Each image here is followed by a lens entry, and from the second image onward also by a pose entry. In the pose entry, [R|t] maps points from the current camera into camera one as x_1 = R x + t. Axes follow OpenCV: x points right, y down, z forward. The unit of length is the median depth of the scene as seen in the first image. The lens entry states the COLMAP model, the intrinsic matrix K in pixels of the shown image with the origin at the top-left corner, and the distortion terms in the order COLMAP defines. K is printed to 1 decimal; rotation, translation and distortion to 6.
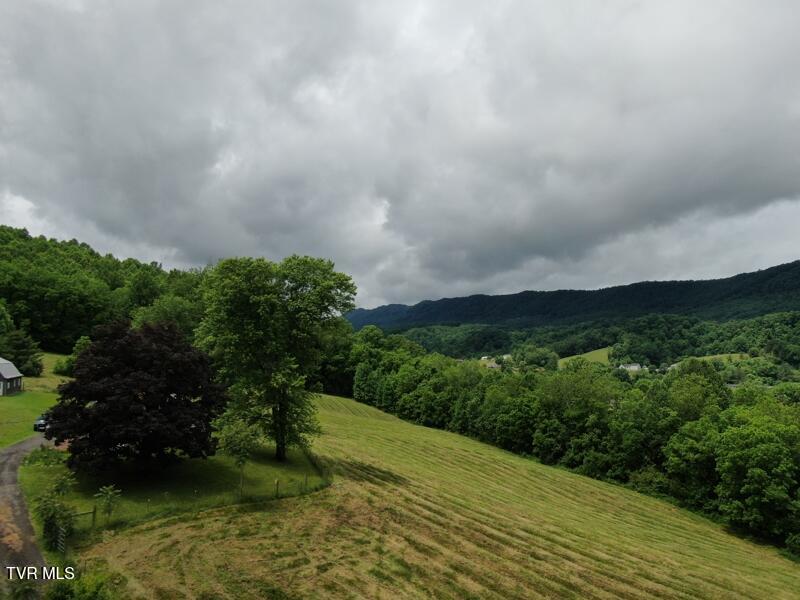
lens RADIAL K [[580.2, 0, 401.1], [0, 580.2, 298.5], [0, 0, 1]] dist [-0.010459, 0.001614]
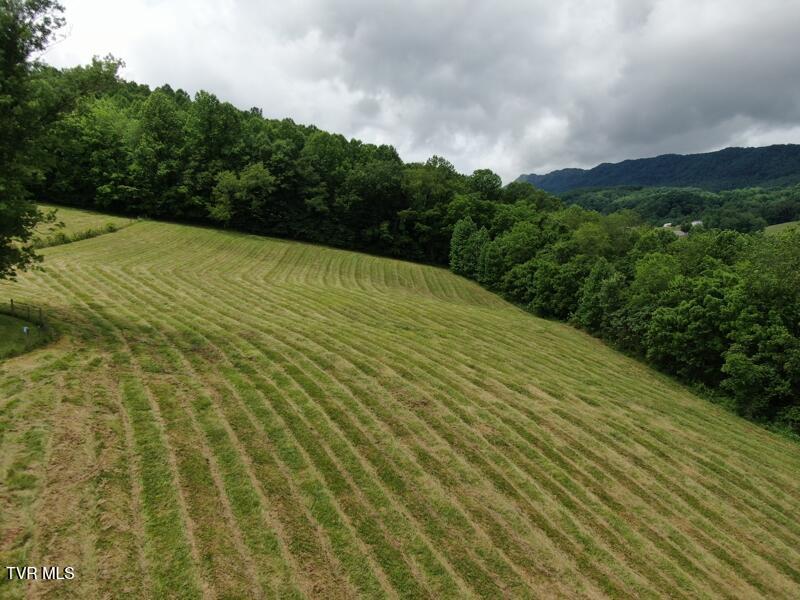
lens RADIAL K [[580.2, 0, 398.4], [0, 580.2, 296.0], [0, 0, 1]] dist [-0.010459, 0.001614]
pose [[0.956590, 0.037922, -0.288960, 0.071447], [0.026474, 0.976092, 0.215741, 0.051587], [0.290233, -0.214026, 0.932715, 0.327146]]
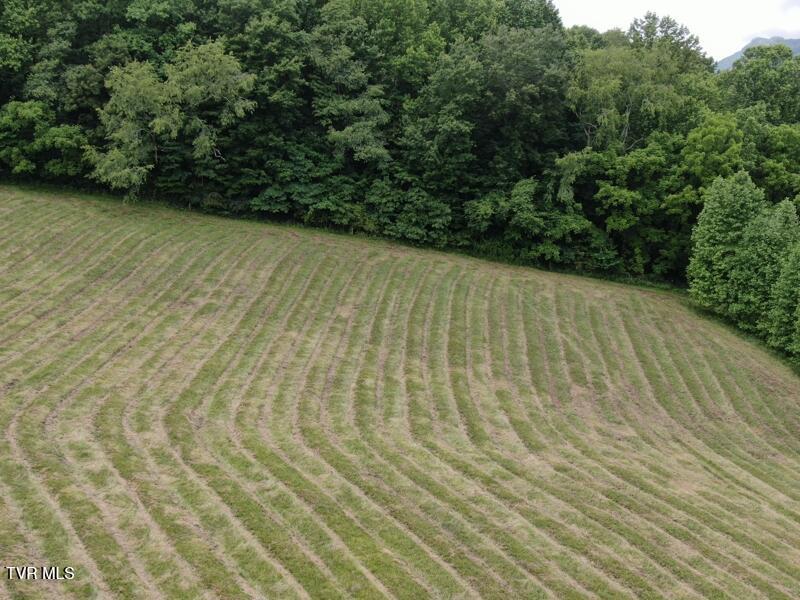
lens RADIAL K [[1012.7, 0, 399.2], [0, 1012.7, 302.8], [0, 0, 1]] dist [0.024657, 0.000000]
pose [[0.913217, 0.067167, -0.401899, -0.012209], [0.041255, 0.966012, 0.255185, 0.041848], [0.405379, -0.249620, 0.879408, 0.543008]]
